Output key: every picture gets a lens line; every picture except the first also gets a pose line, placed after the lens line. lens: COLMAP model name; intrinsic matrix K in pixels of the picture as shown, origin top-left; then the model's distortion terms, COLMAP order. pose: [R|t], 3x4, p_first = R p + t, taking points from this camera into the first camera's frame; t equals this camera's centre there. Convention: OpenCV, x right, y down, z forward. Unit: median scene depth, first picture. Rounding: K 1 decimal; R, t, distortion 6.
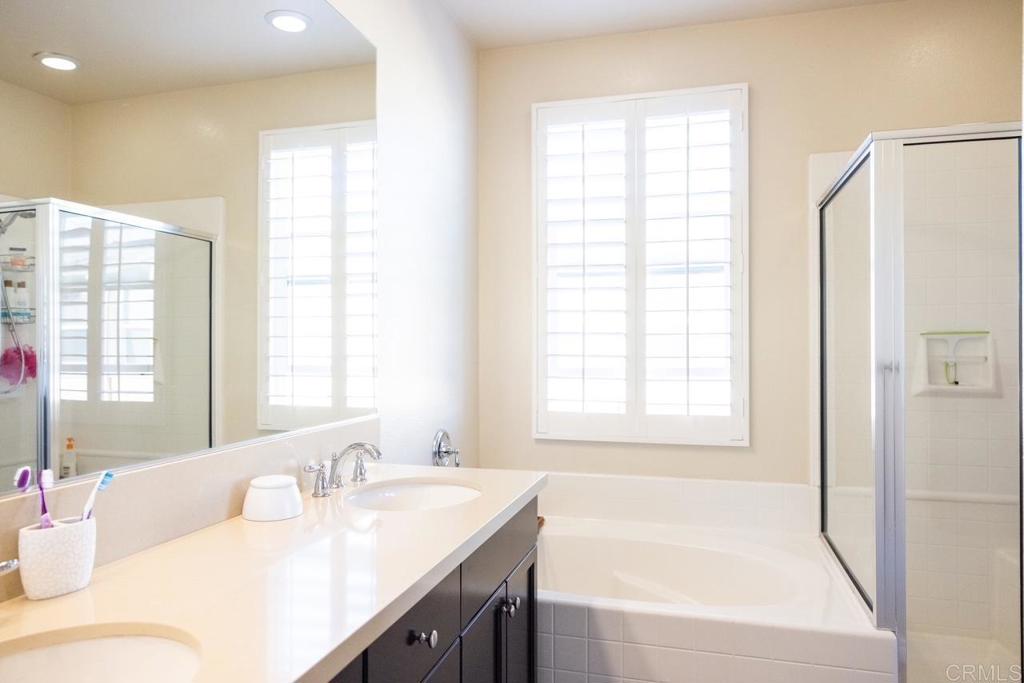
lens RADIAL K [[684.2, 0, 512.0], [0, 684.2, 344.2], [0, 0, 1]] dist [-0.008926, 0.011799]
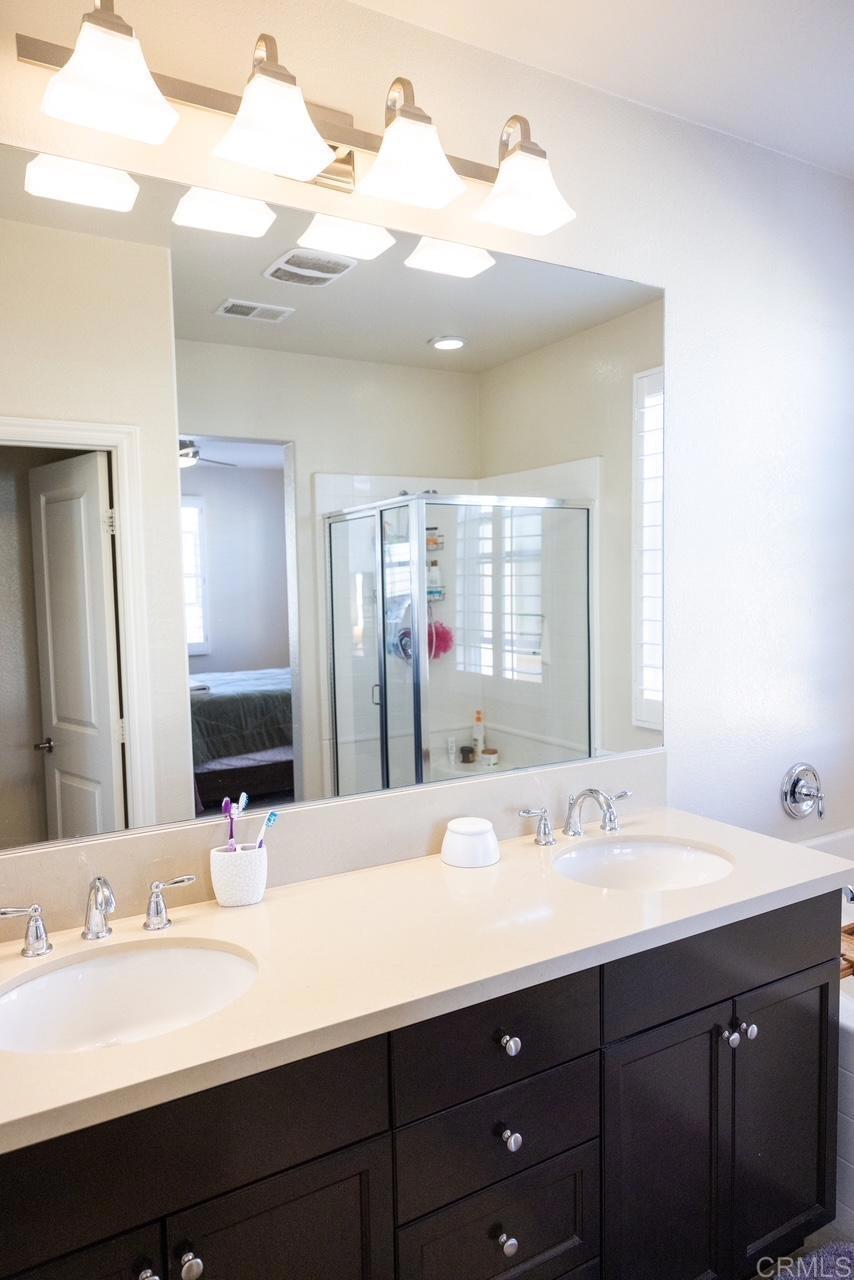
lens RADIAL K [[855.3, 0, 431.3], [0, 855.3, 645.4], [0, 0, 1]] dist [-0.008926, 0.011799]
pose [[0.729116, 0.039864, -0.683228, 0.182702], [0.015500, 0.997084, 0.074718, -0.061875], [0.684214, -0.065068, 0.726372, 0.042149]]
